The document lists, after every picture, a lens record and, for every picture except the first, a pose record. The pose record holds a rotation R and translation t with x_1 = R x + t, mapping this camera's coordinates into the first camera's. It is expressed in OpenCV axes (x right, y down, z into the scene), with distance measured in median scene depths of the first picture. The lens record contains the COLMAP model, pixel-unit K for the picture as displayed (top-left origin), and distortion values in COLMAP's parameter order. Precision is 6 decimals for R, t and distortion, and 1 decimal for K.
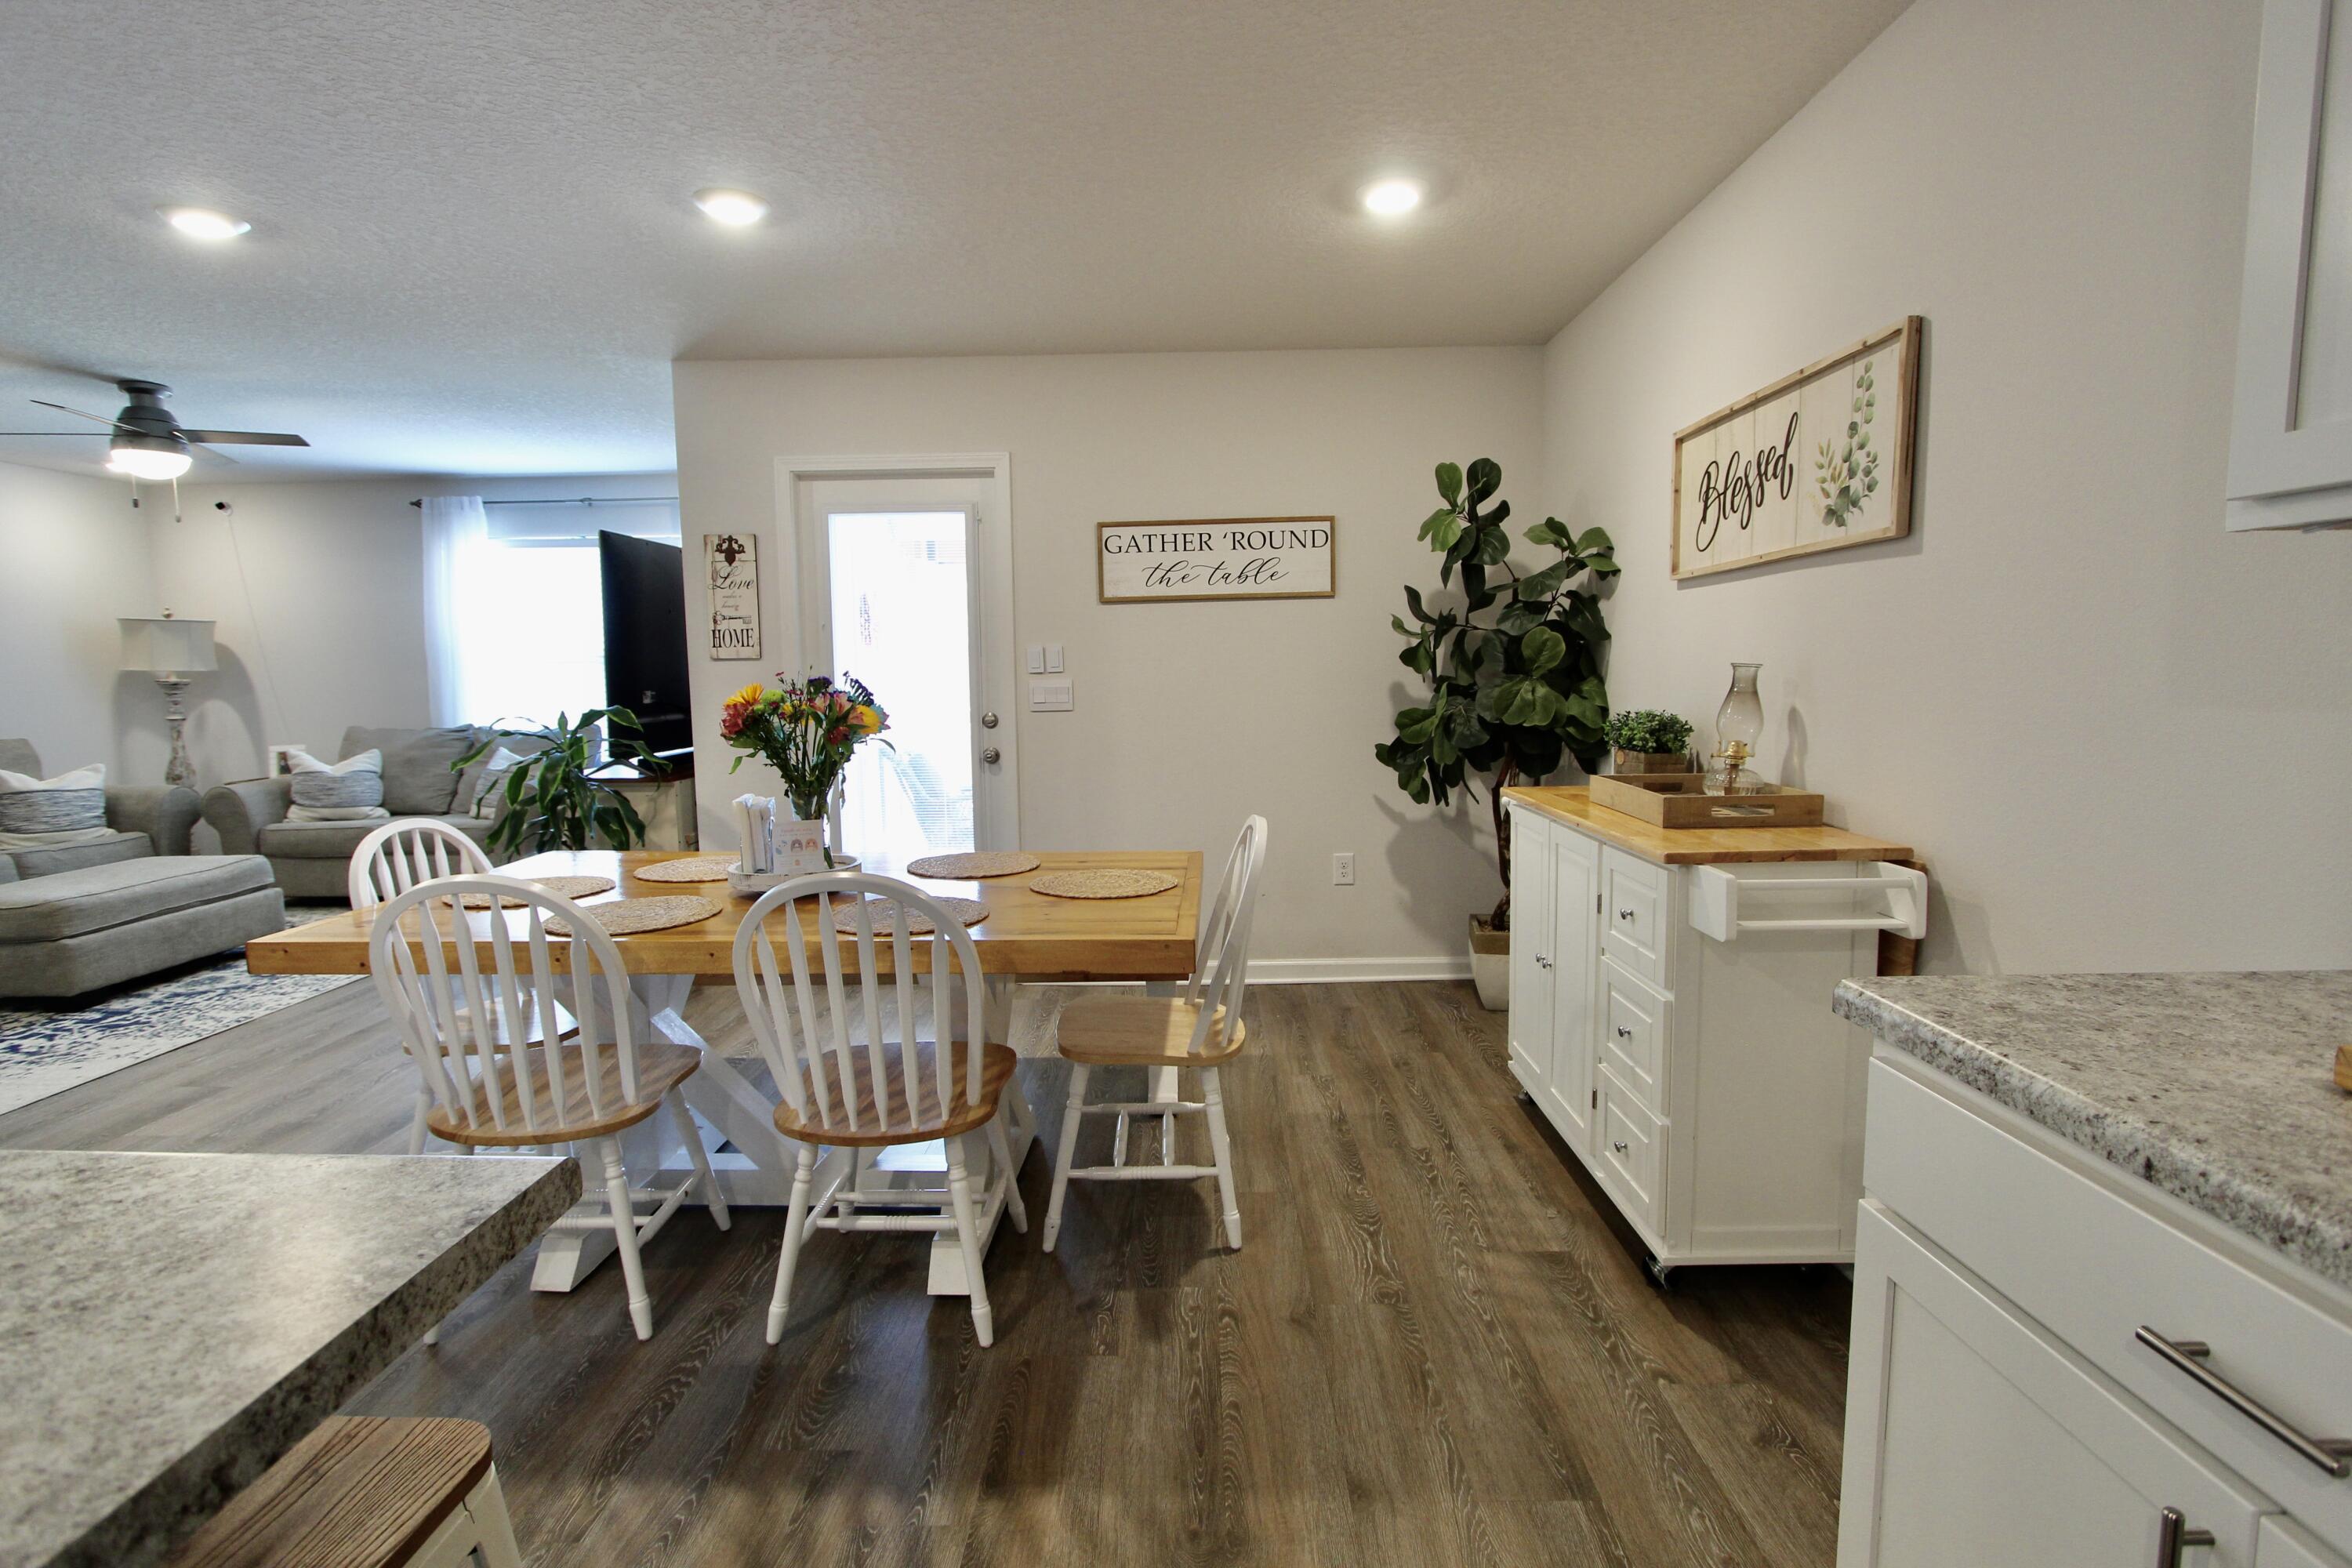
lens RADIAL K [[1086.7, 0, 1172.8], [0, 1086.7, 779.6], [0, 0, 1]] dist [-0.017858, 0.002636]
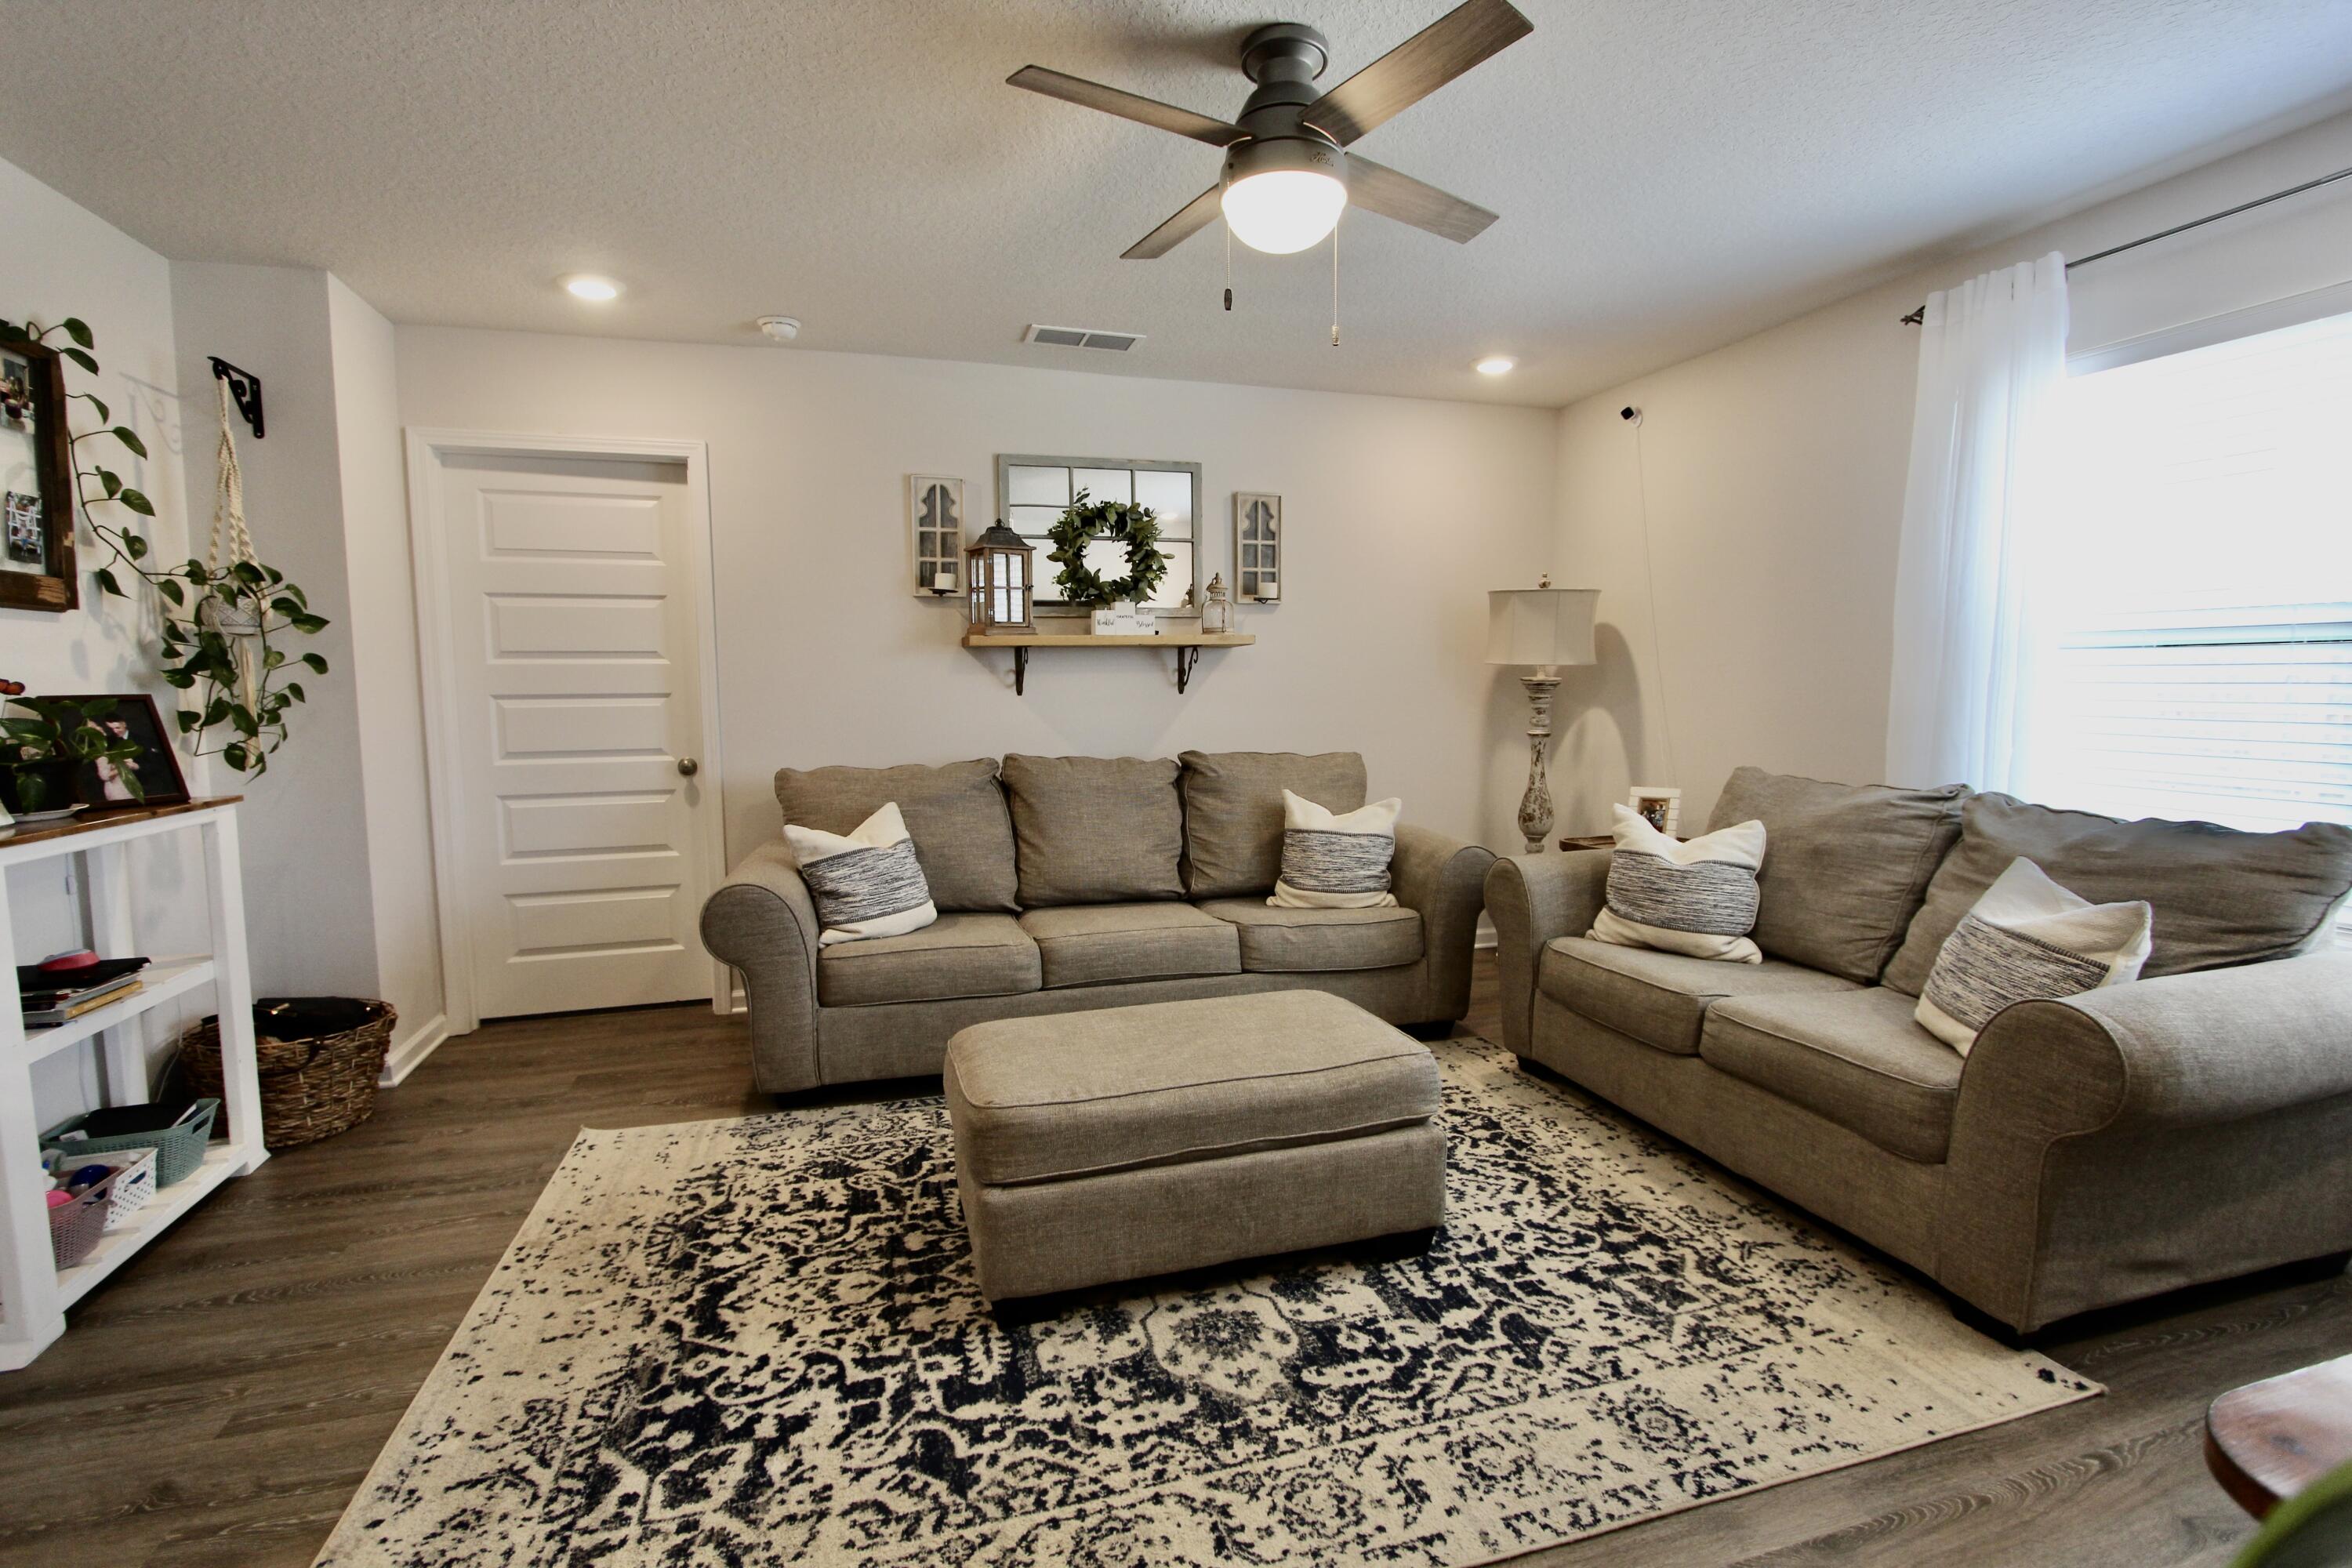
lens RADIAL K [[1086.7, 0, 1172.8], [0, 1086.7, 779.6], [0, 0, 1]] dist [-0.017858, 0.002636]
pose [[0.309517, 0.095645, -0.946072, -0.515450], [-0.097175, 0.992901, 0.068588, -0.080907], [0.945916, 0.070706, 0.316614, 0.854869]]
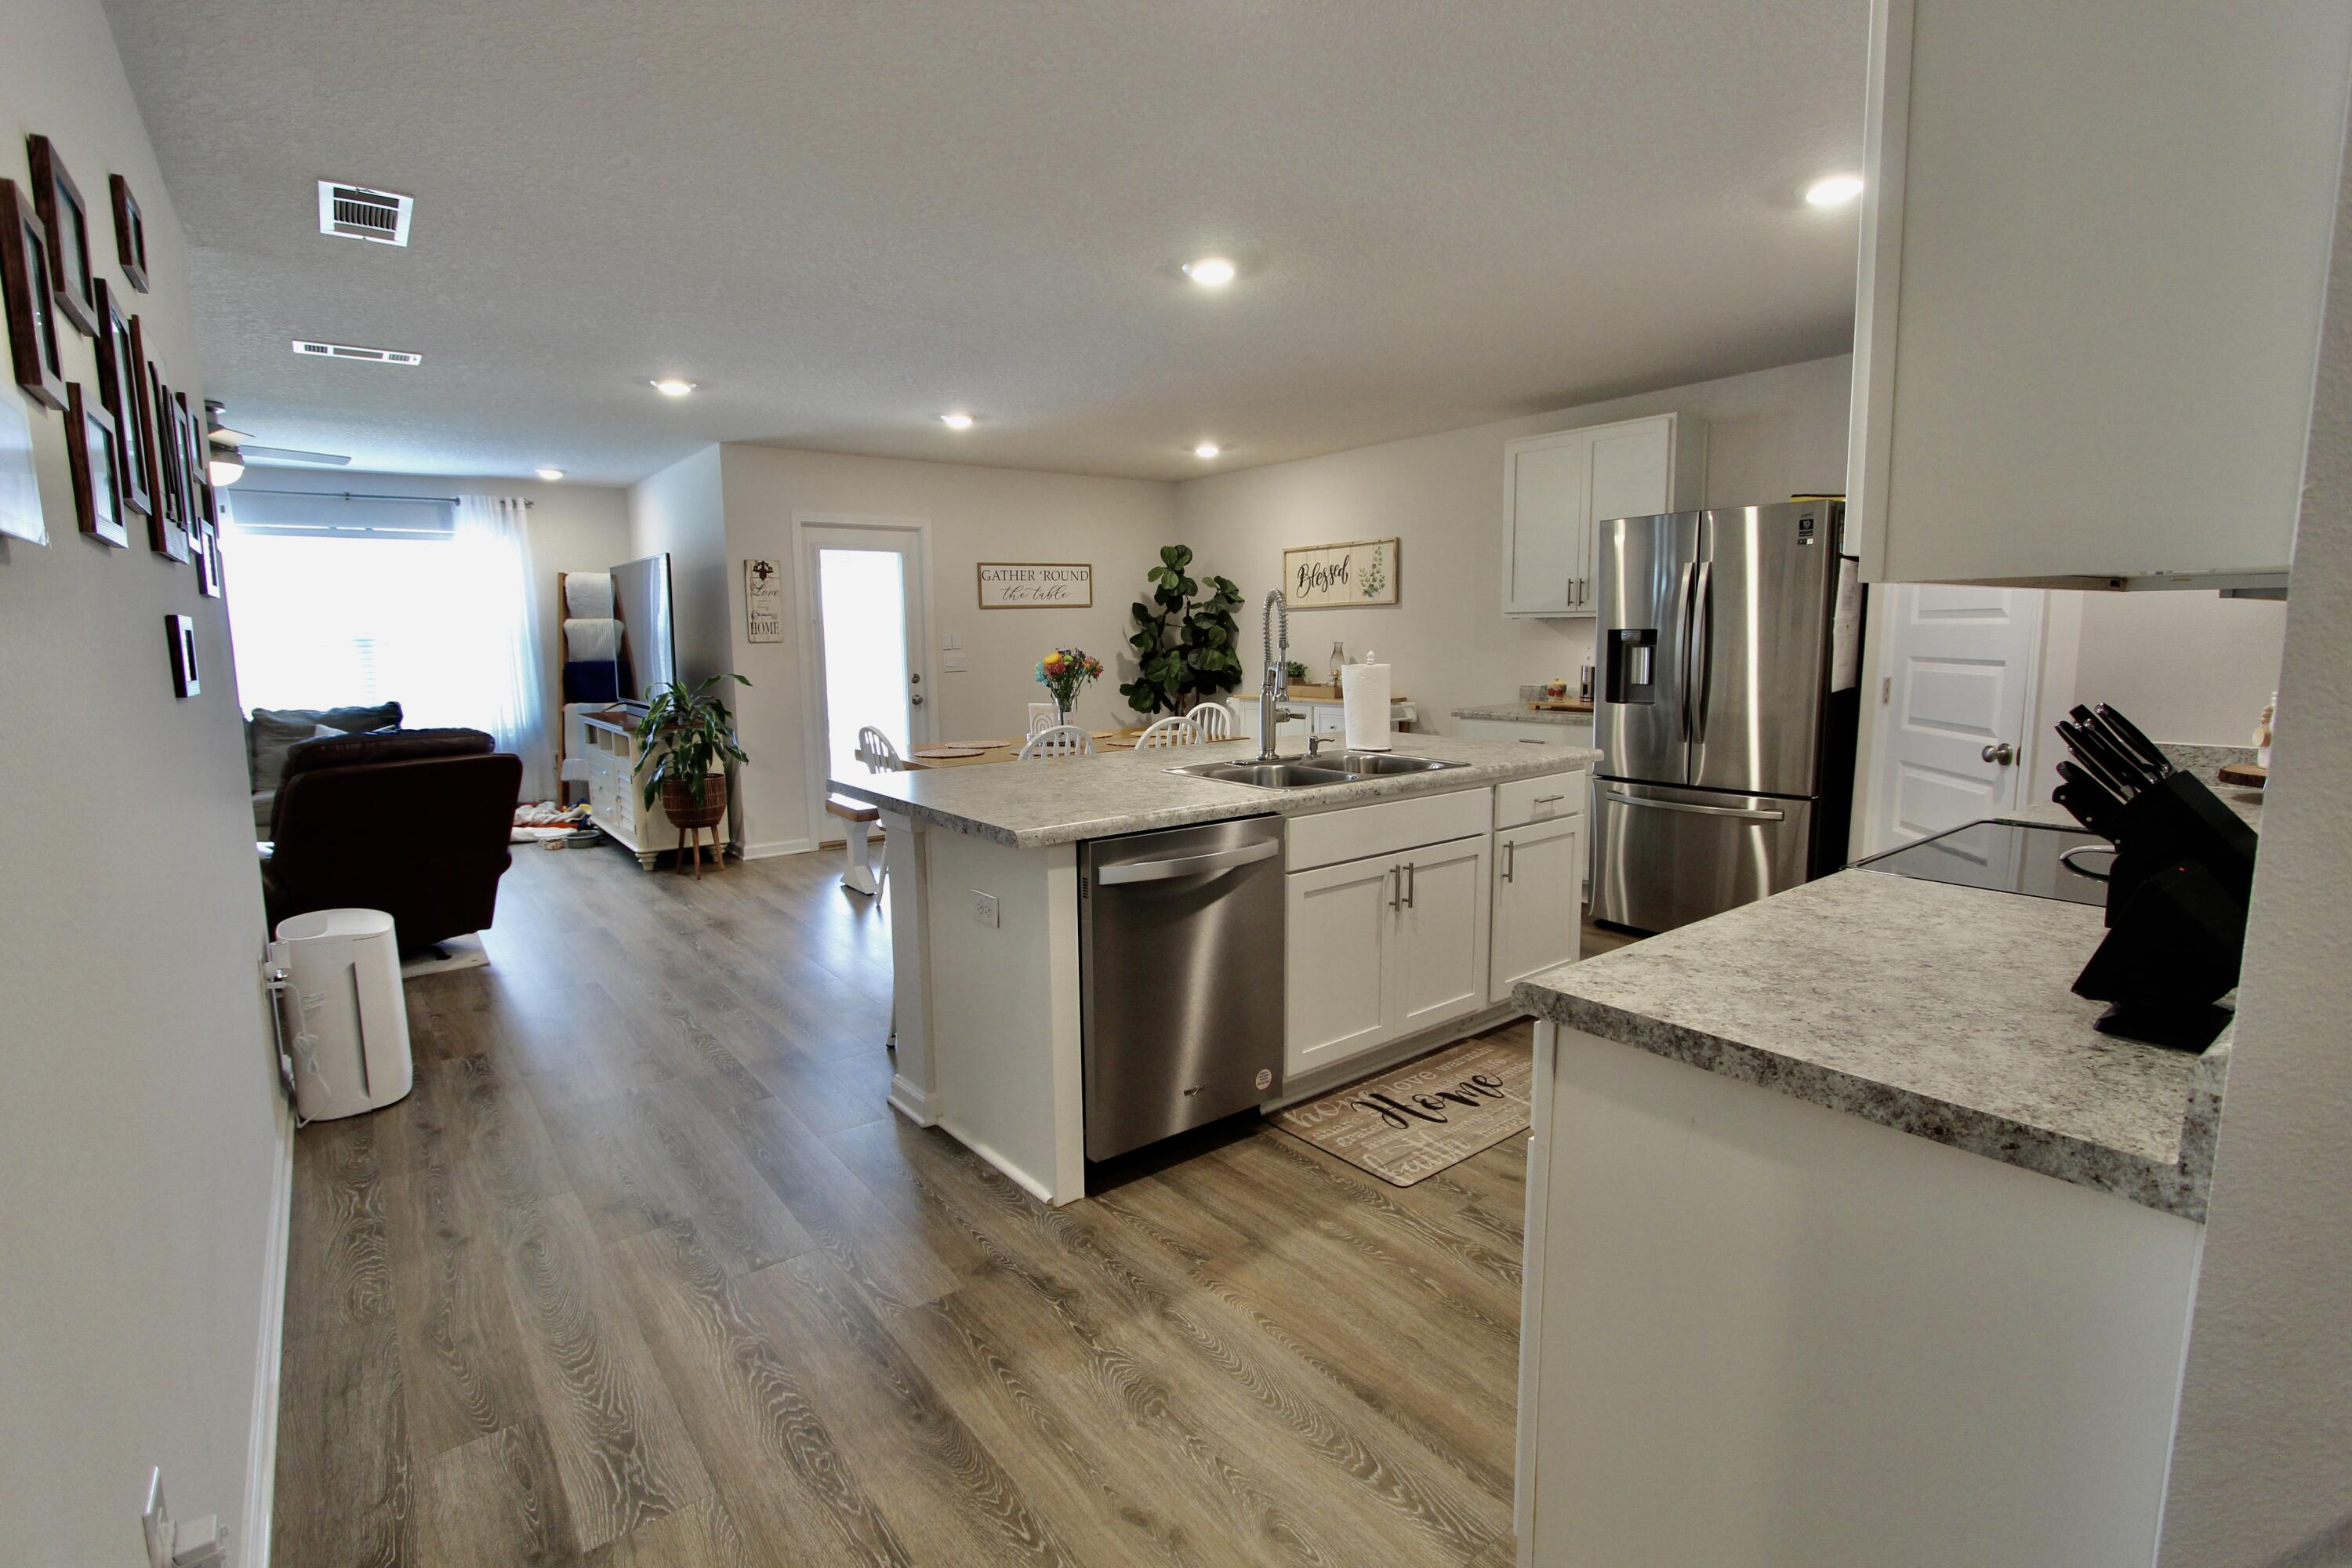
lens RADIAL K [[1086.7, 0, 1172.8], [0, 1086.7, 779.6], [0, 0, 1]] dist [-0.017858, 0.002636]
pose [[0.774947, -0.084460, 0.626358, -0.944665], [0.070824, 0.996394, 0.046732, 0.051290], [-0.628046, 0.008147, 0.778134, -0.548558]]
